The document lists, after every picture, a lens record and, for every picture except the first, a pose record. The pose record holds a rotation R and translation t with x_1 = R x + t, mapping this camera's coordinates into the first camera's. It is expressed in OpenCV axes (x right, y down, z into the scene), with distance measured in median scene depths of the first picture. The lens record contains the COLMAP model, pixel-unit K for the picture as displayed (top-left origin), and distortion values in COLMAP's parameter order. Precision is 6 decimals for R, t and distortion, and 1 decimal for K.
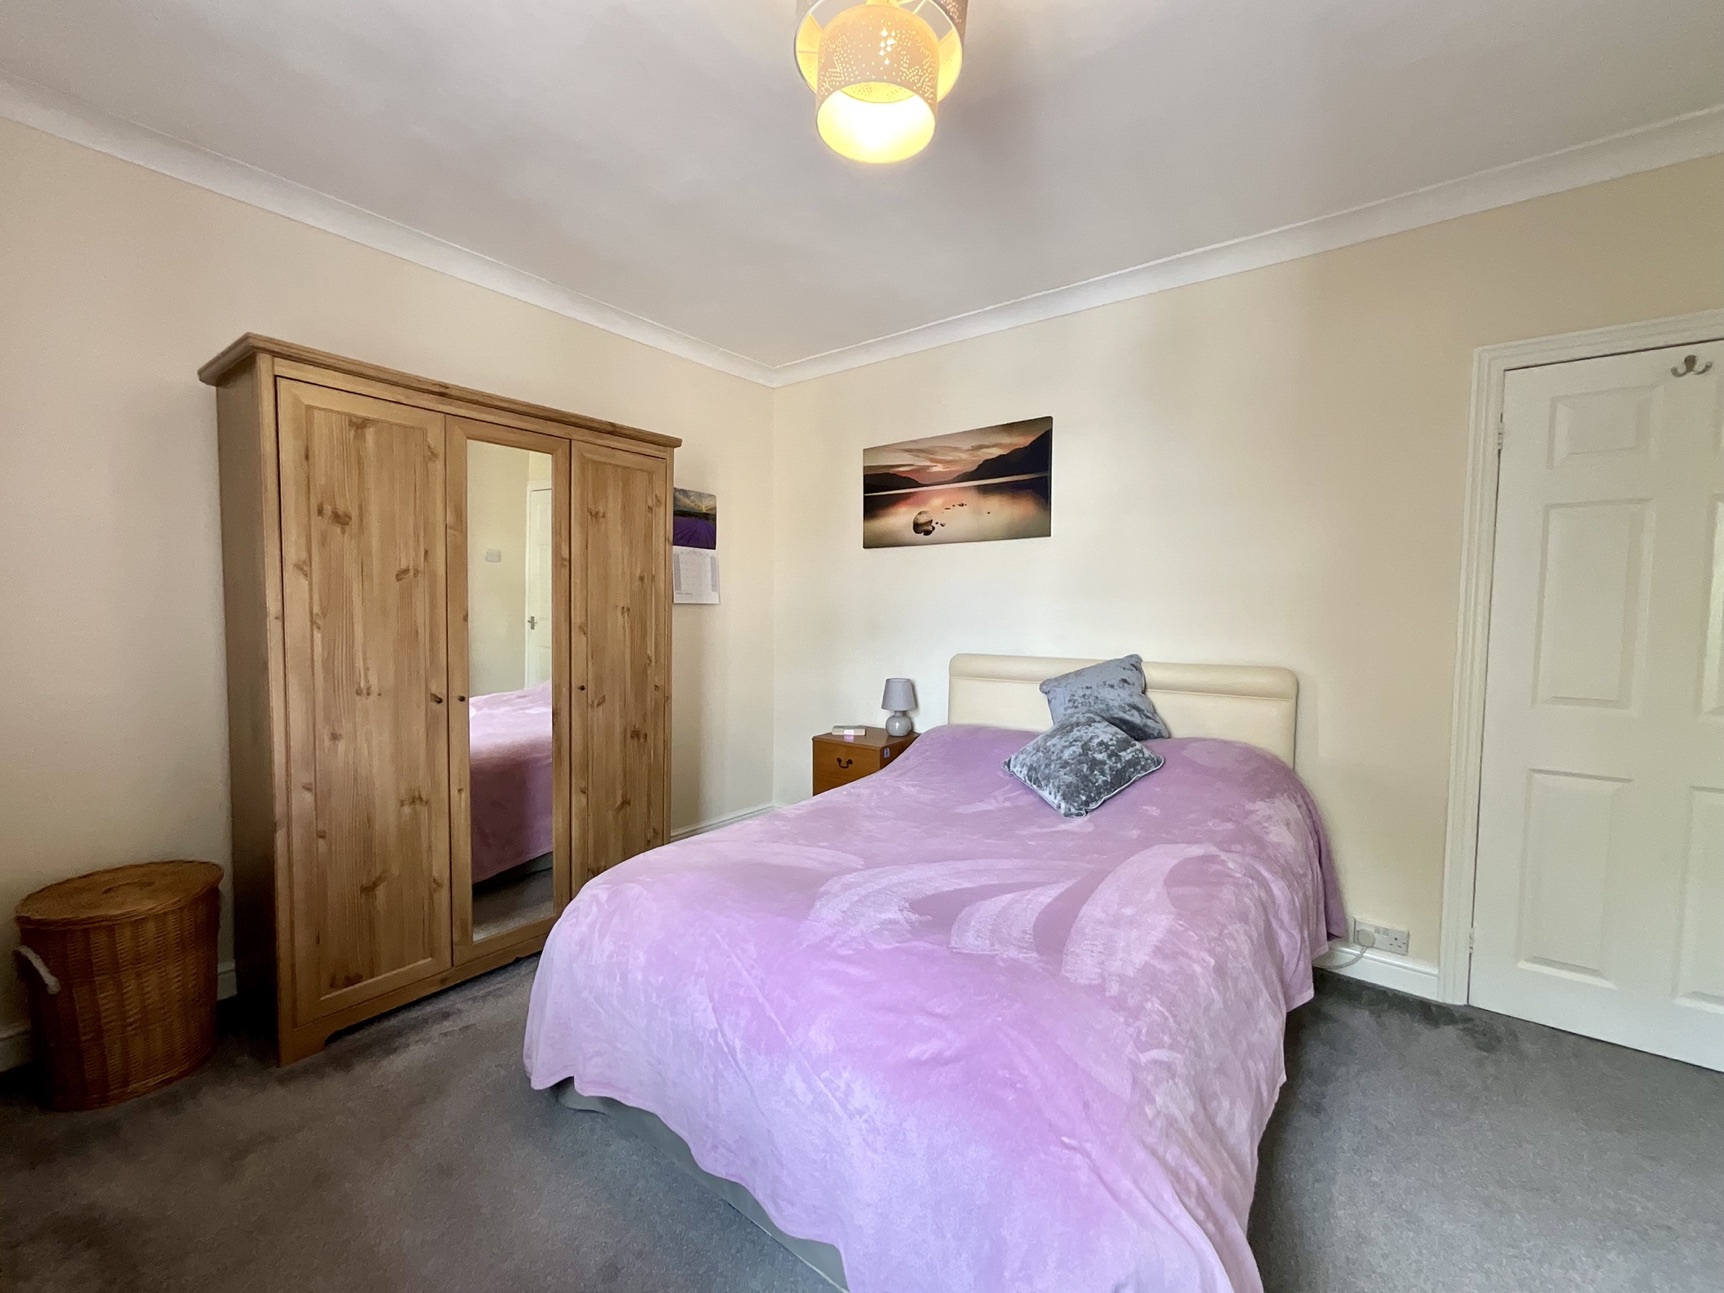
lens RADIAL K [[704.2, 0, 860.9], [0, 704.2, 644.2], [0, 0, 1]] dist [0.001989, -0.000223]
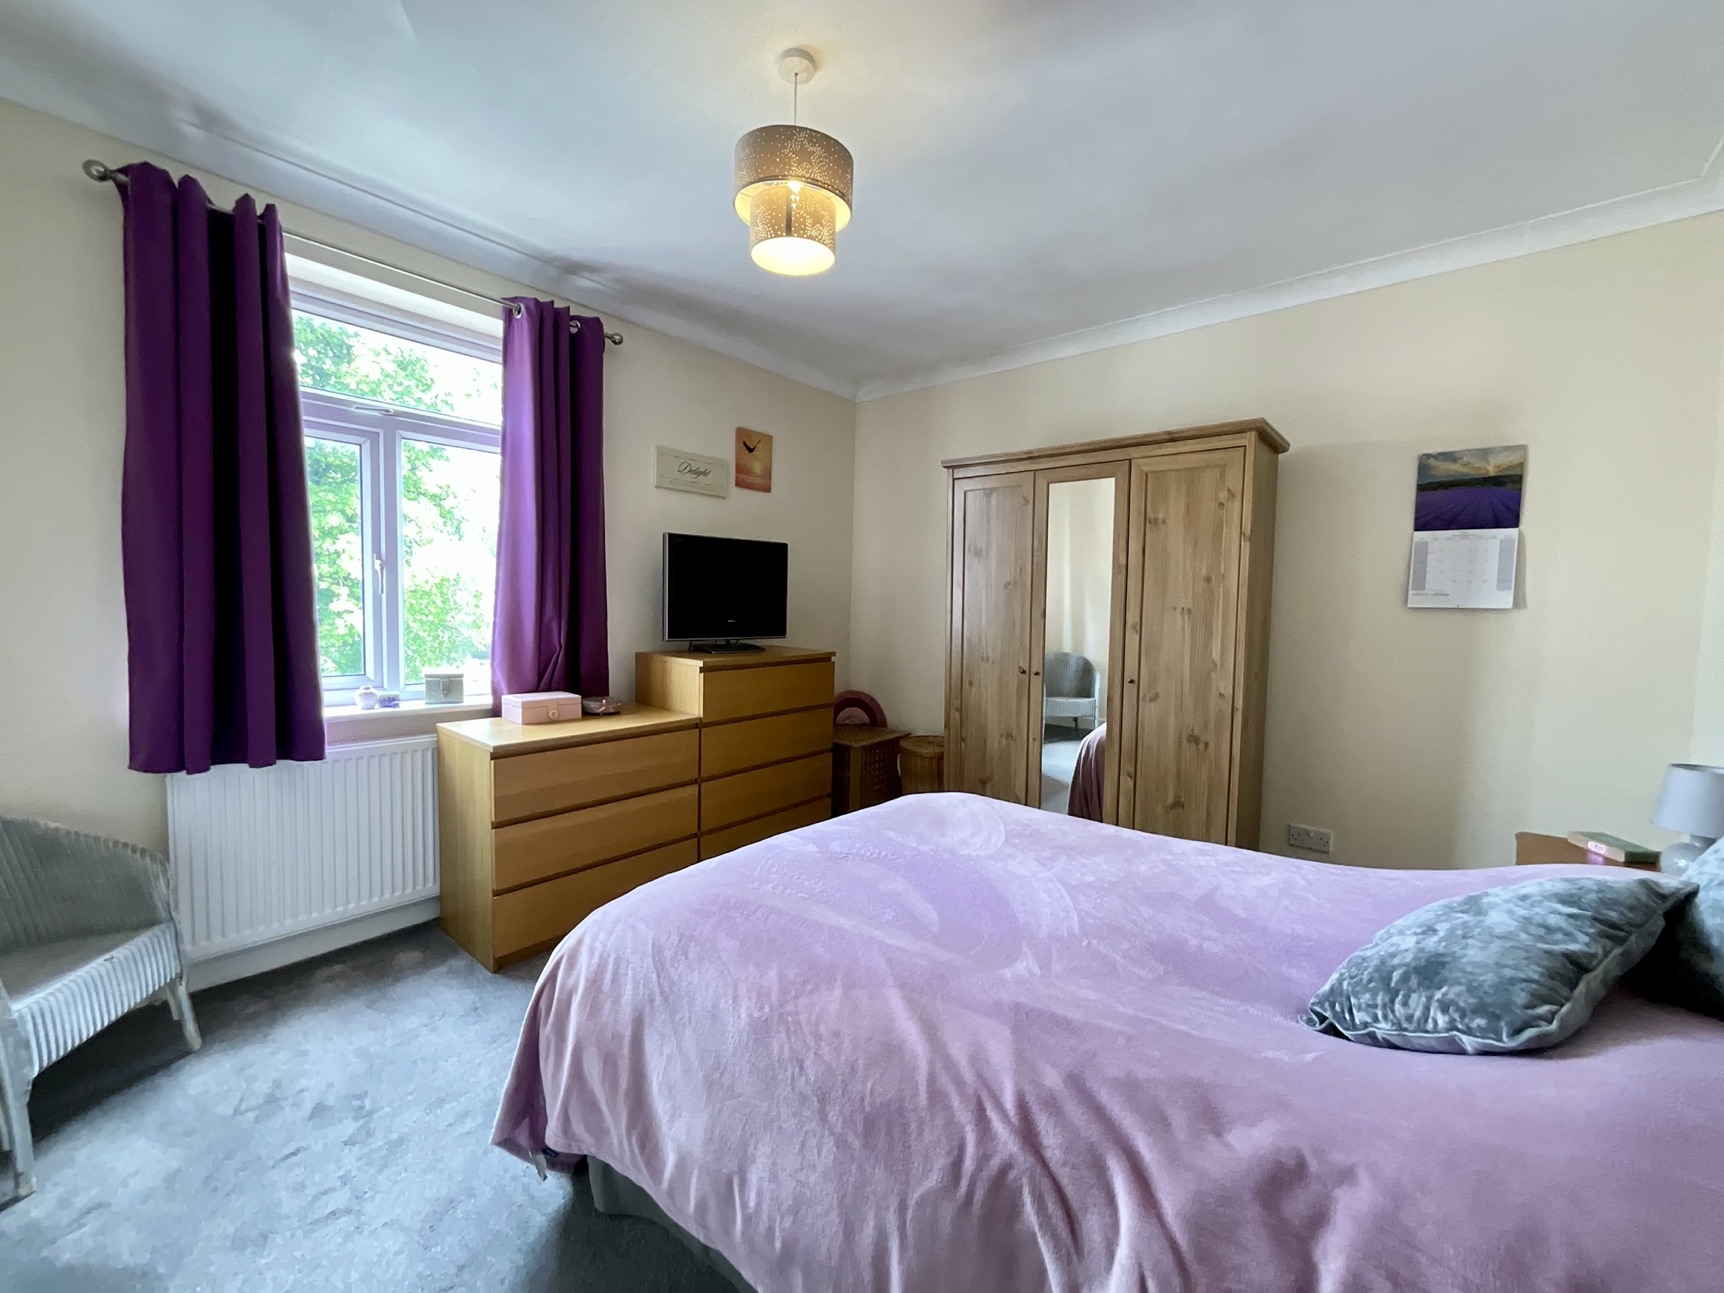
lens RADIAL K [[704.2, 0, 861.0], [0, 704.2, 641.6], [0, 0, 1]] dist [0.001989, -0.000223]
pose [[-0.042092, 0.044168, -0.998137, 0.709865], [-0.069779, 0.996453, 0.047036, -0.021716], [0.996674, 0.071629, -0.038861, 0.605719]]
